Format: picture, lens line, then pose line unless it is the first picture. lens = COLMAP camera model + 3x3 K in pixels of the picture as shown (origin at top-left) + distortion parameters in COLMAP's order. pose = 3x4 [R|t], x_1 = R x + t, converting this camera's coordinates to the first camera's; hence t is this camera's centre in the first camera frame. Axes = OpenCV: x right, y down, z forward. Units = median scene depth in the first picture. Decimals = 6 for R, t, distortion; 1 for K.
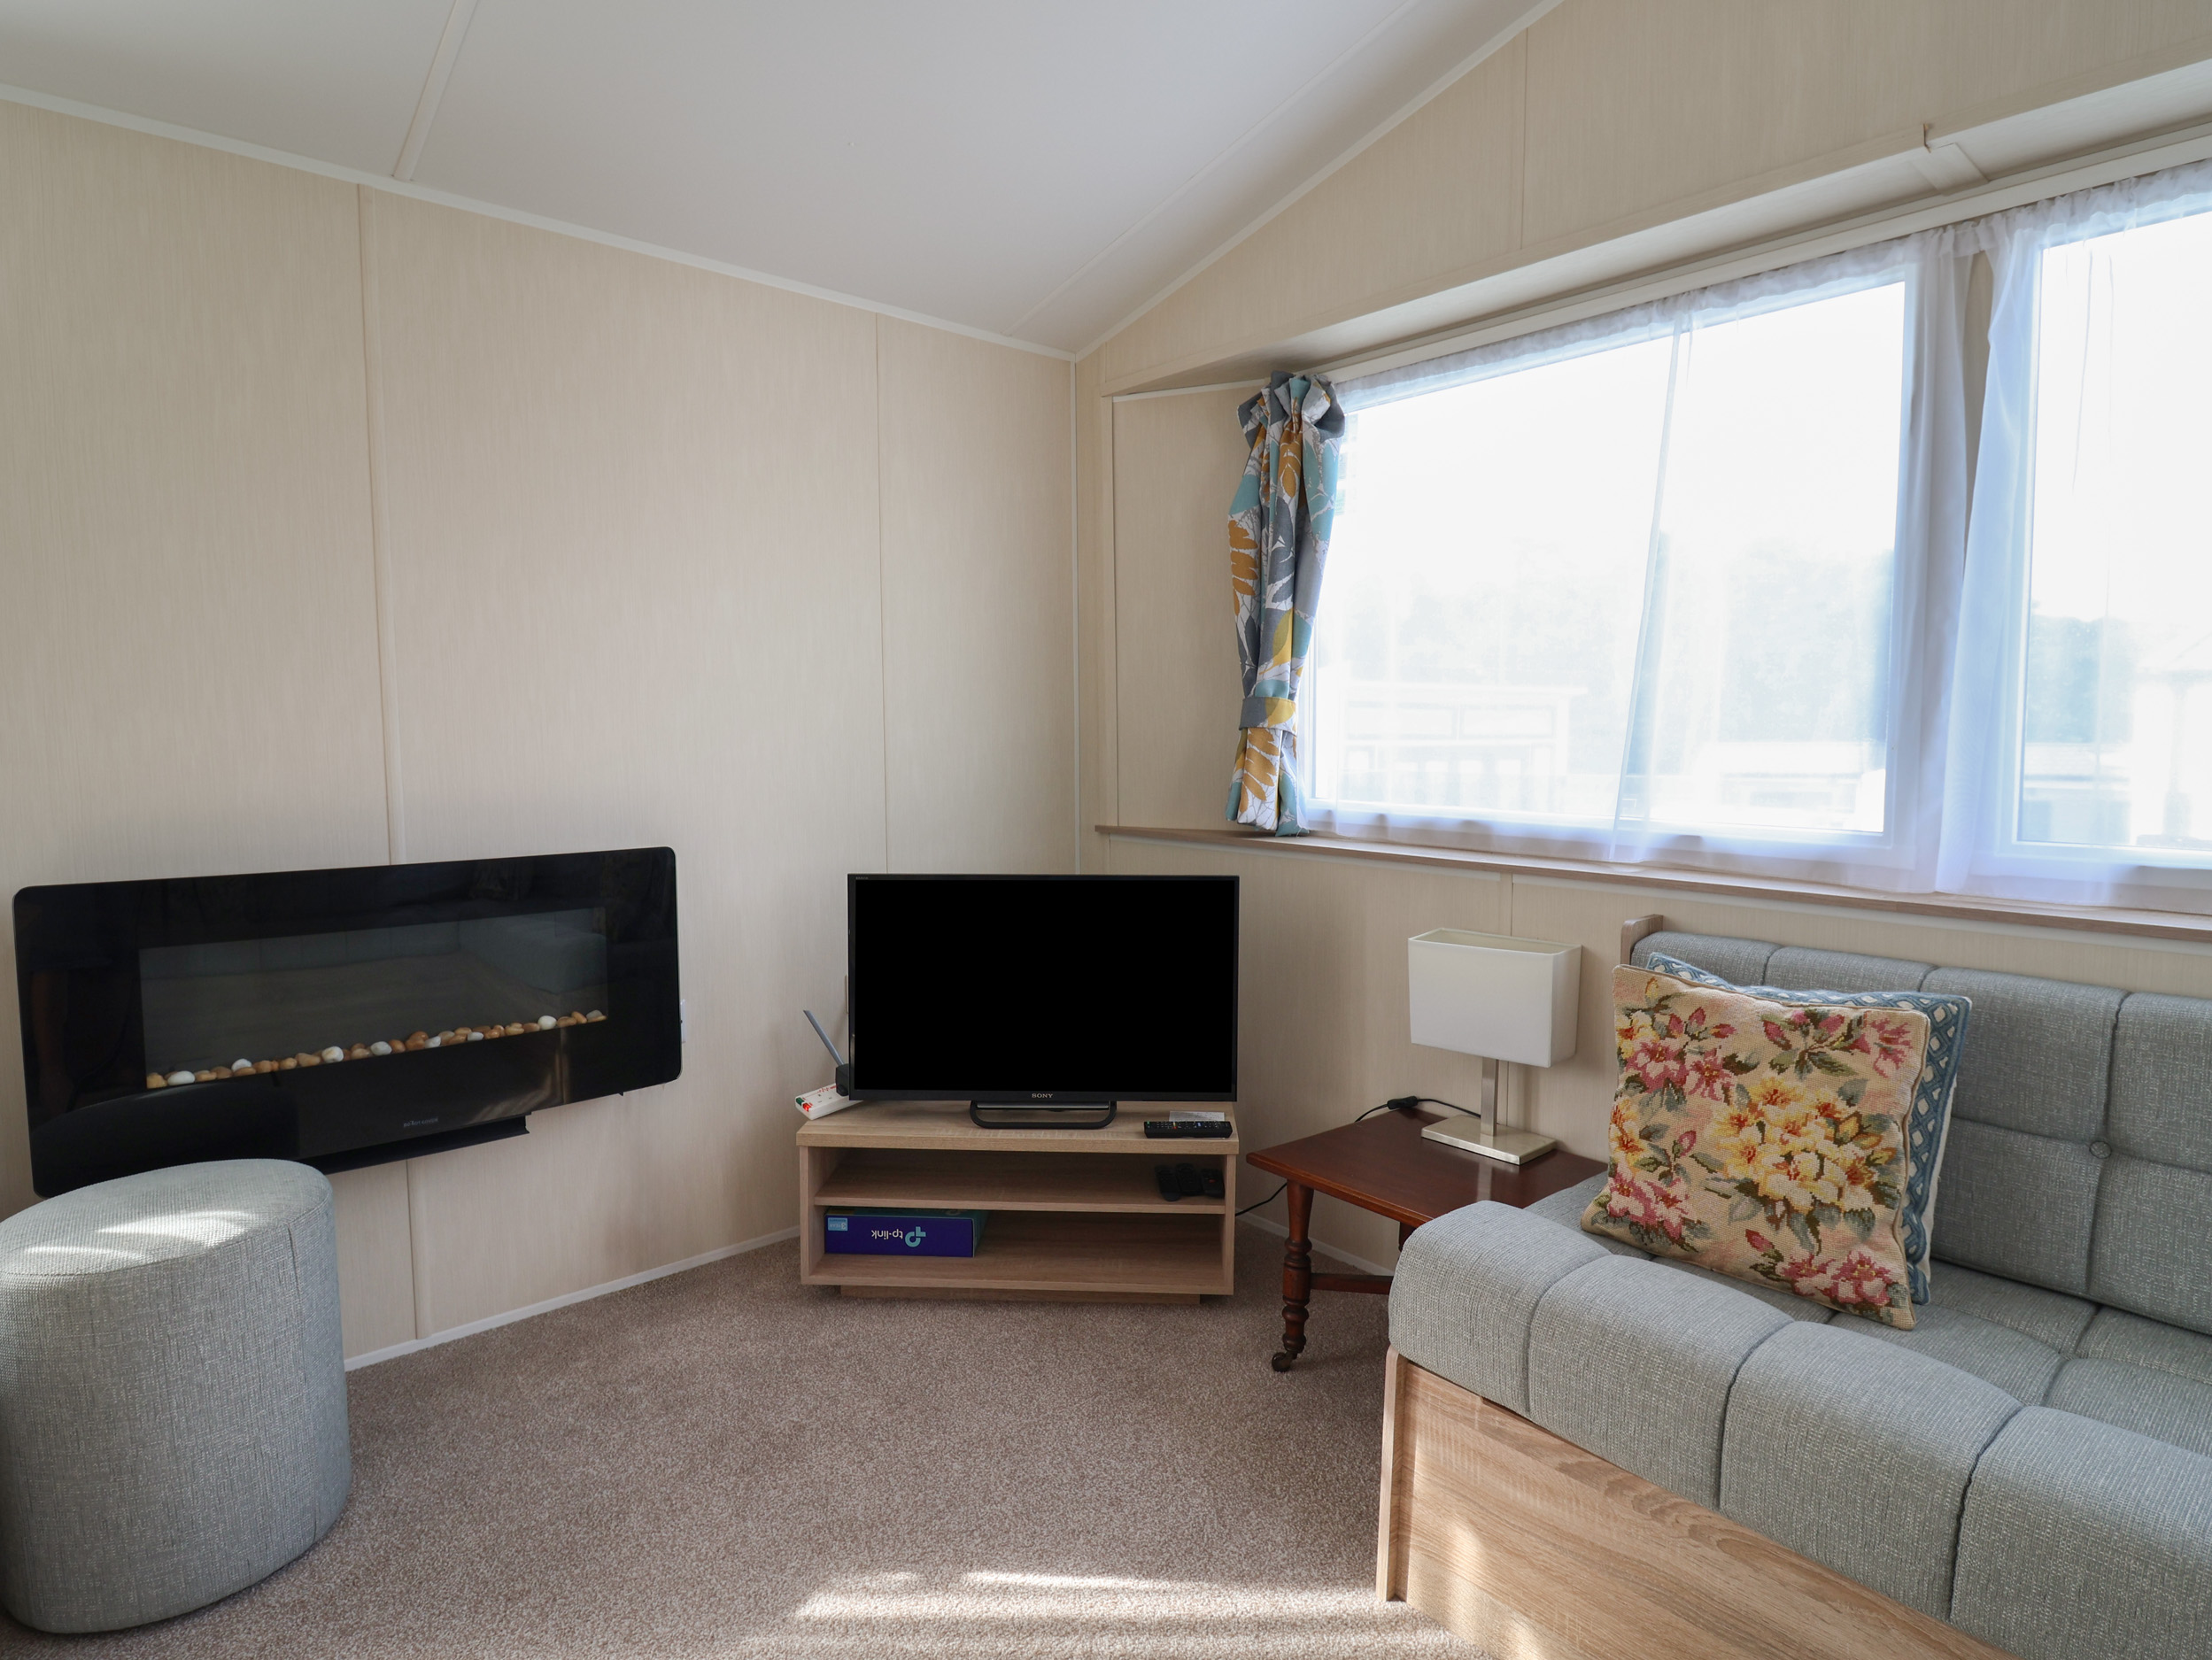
lens RADIAL K [[1196.6, 0, 1134.2], [0, 1196.6, 823.6], [0, 0, 1]] dist [0.002623, -0.015519]
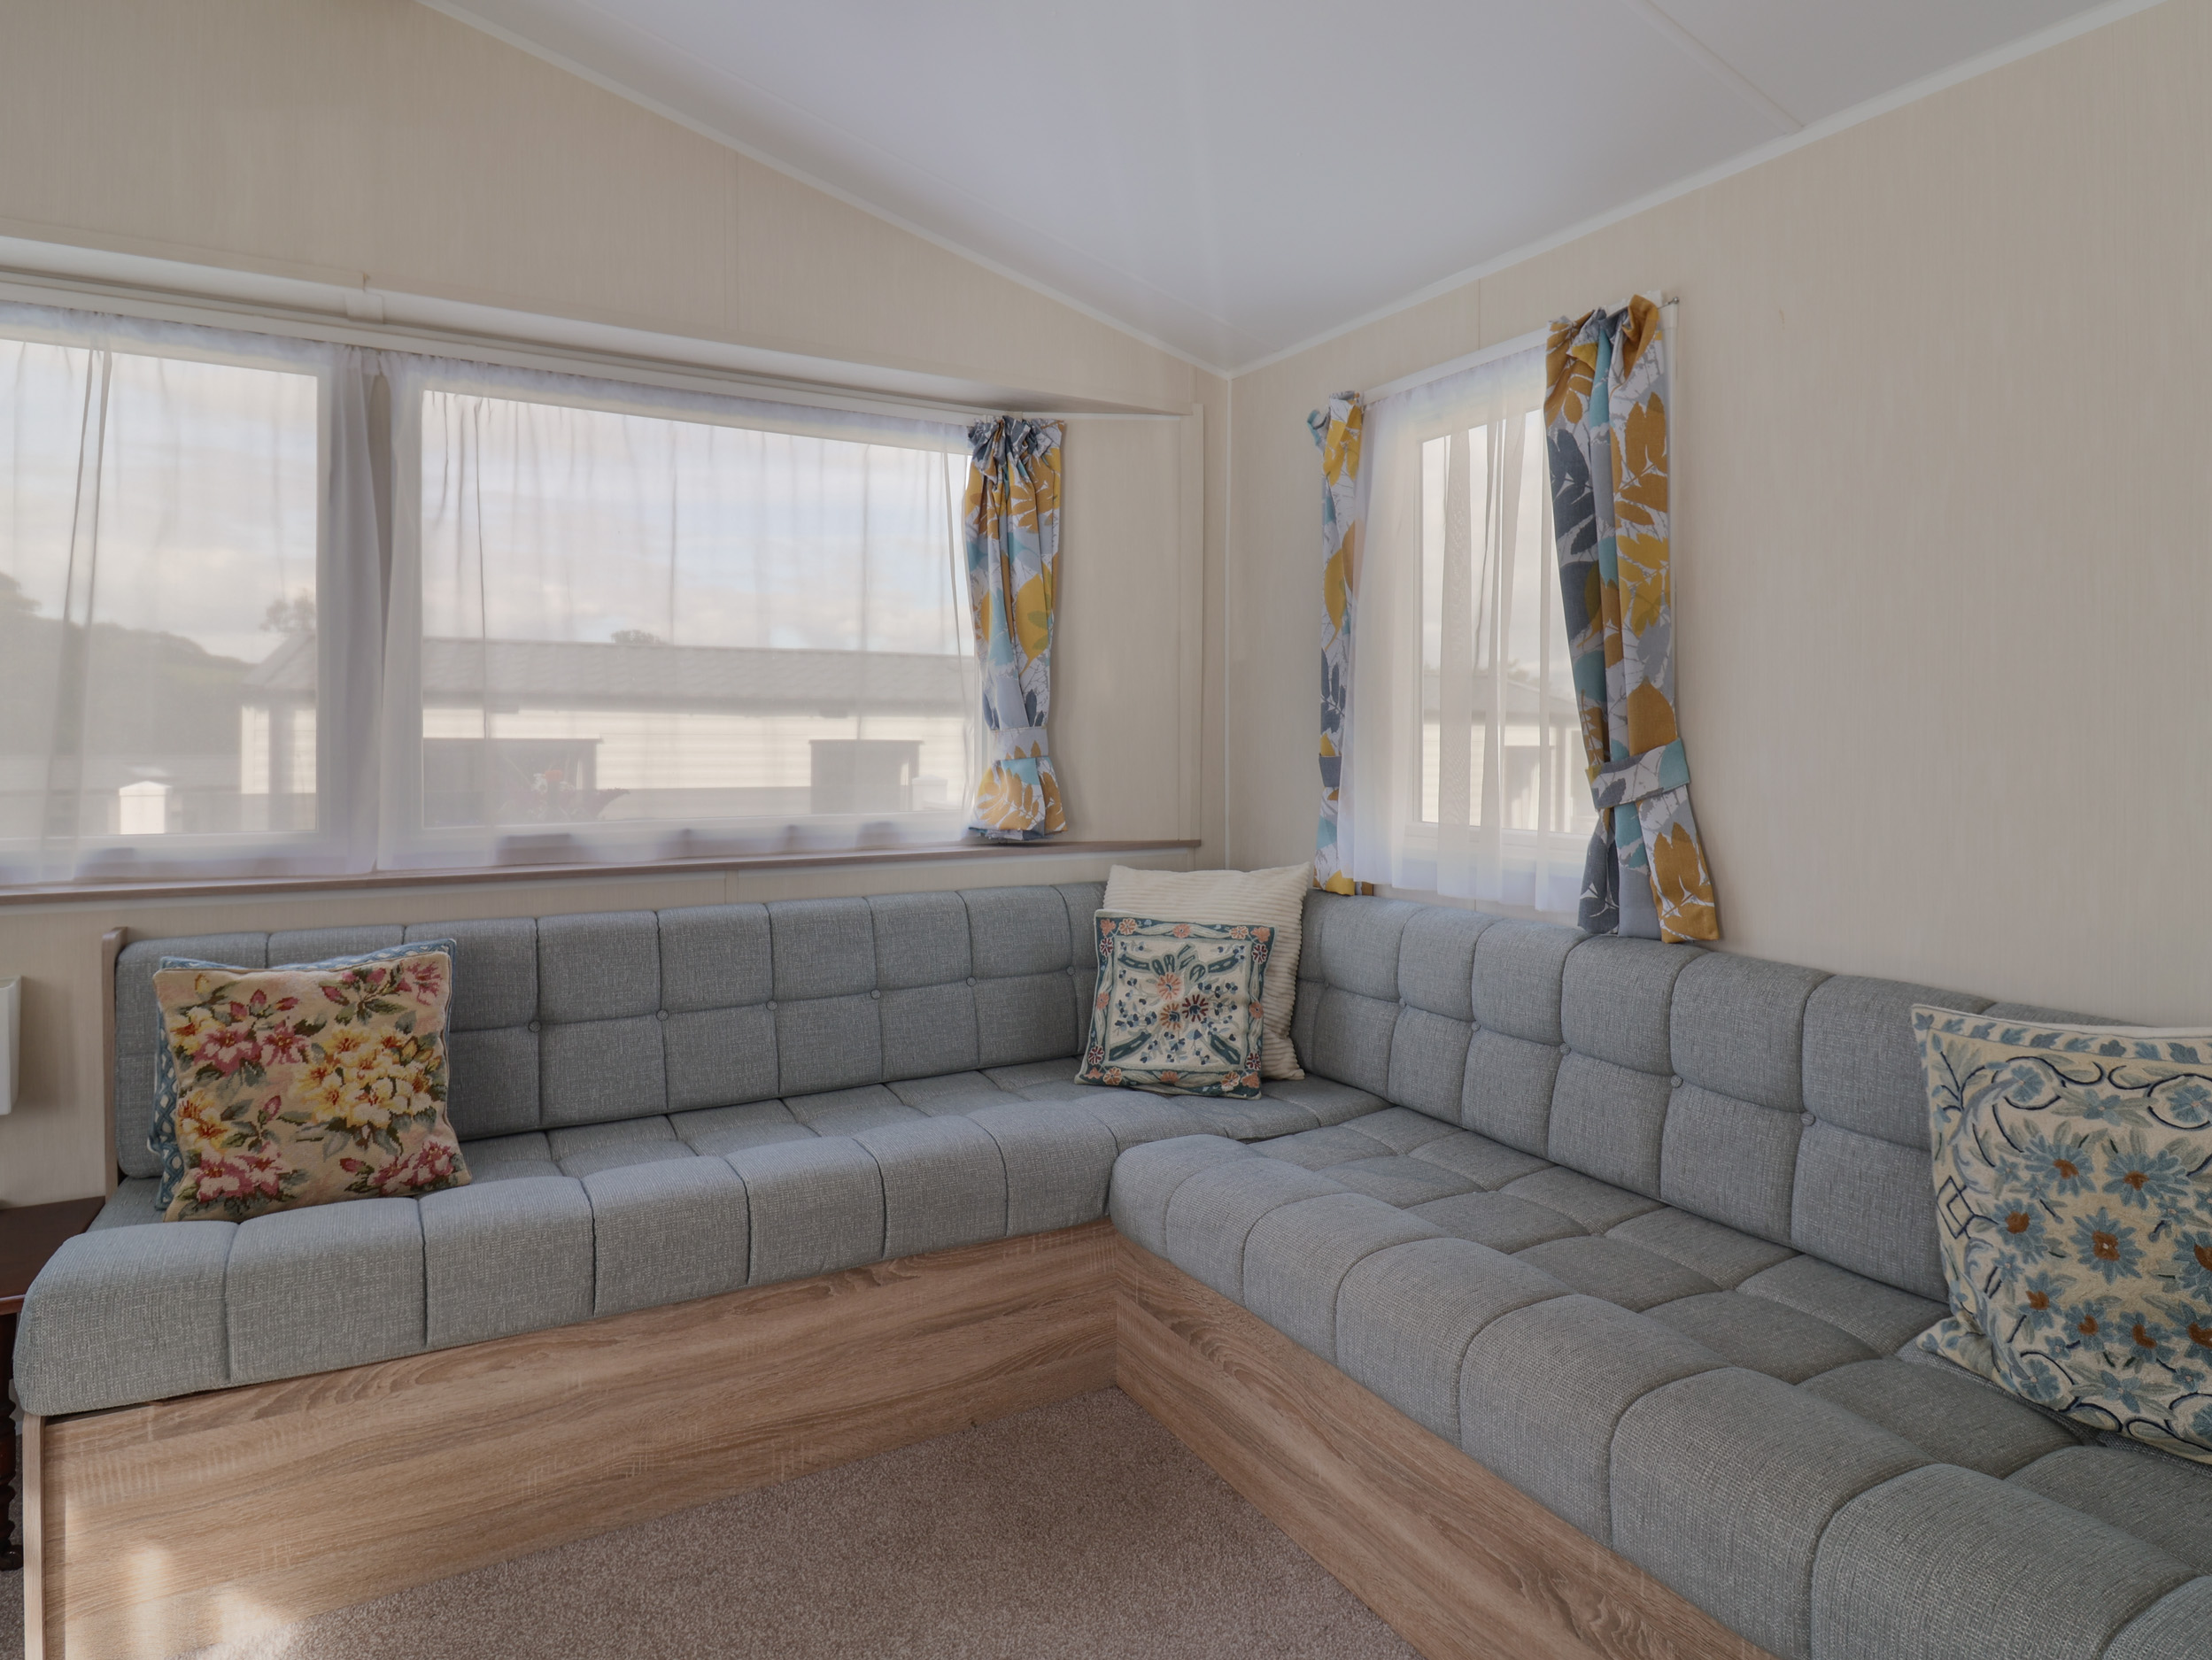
lens RADIAL K [[1221.3, 0, 1105.8], [0, 1221.3, 744.0], [0, 0, 1]] dist [0.000021, -0.010609]
pose [[0.218017, -0.004293, 0.975935, -0.497823], [0.075542, 0.997064, -0.012490, -0.001646], [-0.973017, 0.076447, 0.217702, -0.041083]]
